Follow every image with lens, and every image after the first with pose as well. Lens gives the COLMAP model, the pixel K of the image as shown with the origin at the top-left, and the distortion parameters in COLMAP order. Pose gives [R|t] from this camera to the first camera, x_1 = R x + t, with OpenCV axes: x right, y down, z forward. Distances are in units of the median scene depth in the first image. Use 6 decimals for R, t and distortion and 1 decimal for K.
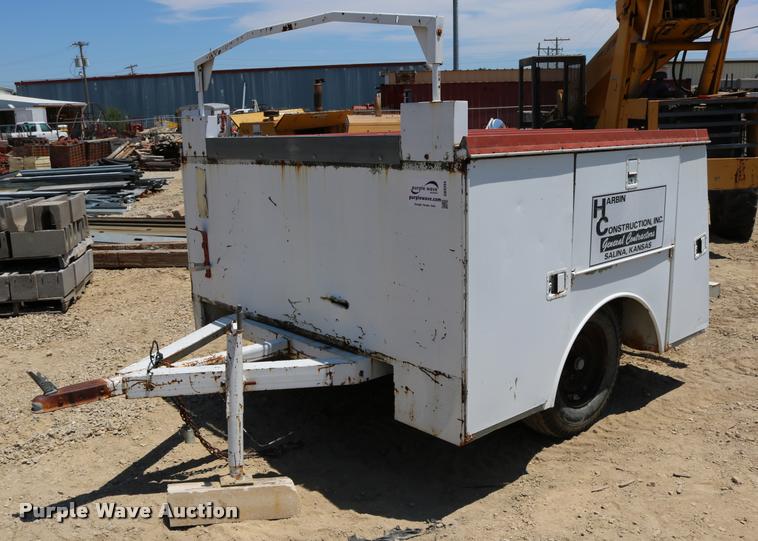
lens RADIAL K [[735.5, 0, 373.4], [0, 735.5, 298.8], [0, 0, 1]] dist [-0.102654, 0.000000]
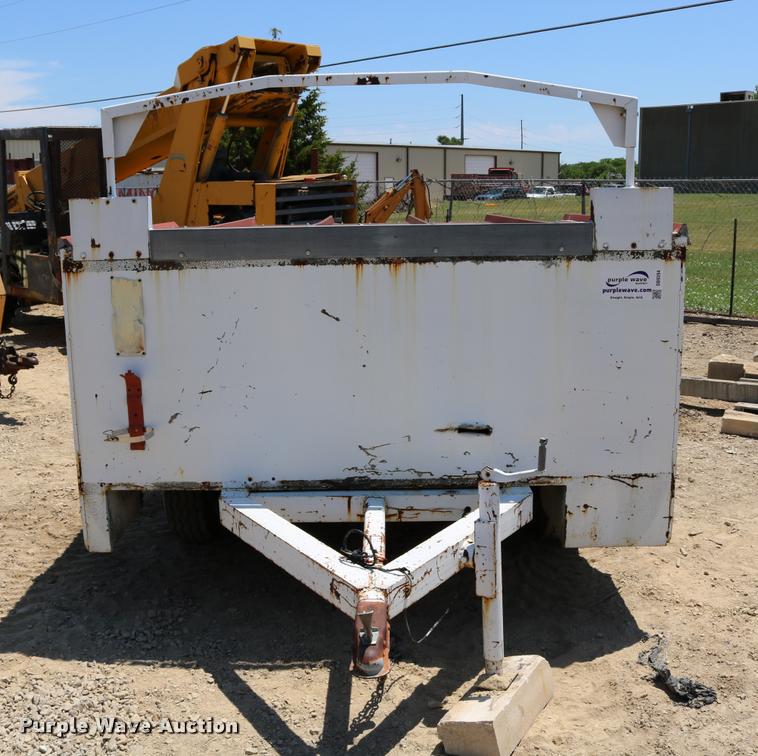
lens RADIAL K [[903.3, 0, 380.5], [0, 903.3, 371.5], [0, 0, 1]] dist [-0.109669, 0.000000]
pose [[0.656892, -0.128377, 0.742976, -0.814806], [0.173459, 0.984698, 0.016782, -0.089799], [-0.733761, 0.117852, 0.669108, 0.398852]]
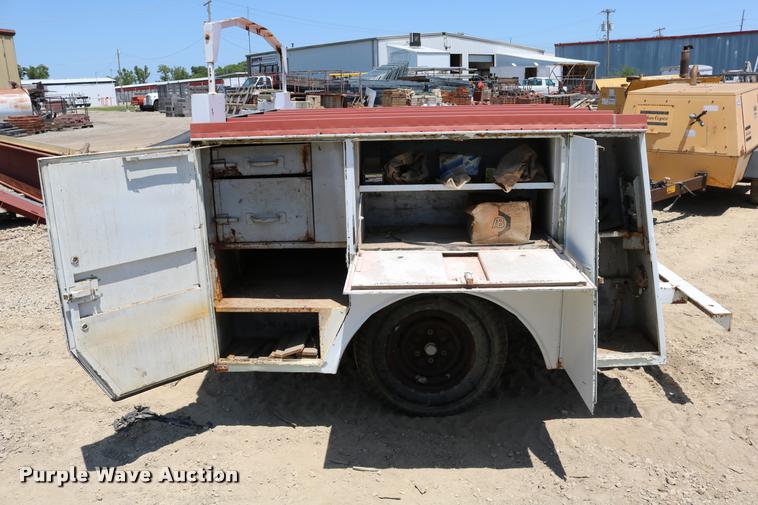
lens RADIAL K [[623.4, 0, 372.2], [0, 623.4, 253.3], [0, 0, 1]] dist [-0.118367, 0.062372]
pose [[0.725037, 0.180621, -0.664603, 0.830409], [-0.153420, 0.983107, 0.099812, -0.121201], [0.671404, 0.029596, 0.740500, 0.342196]]
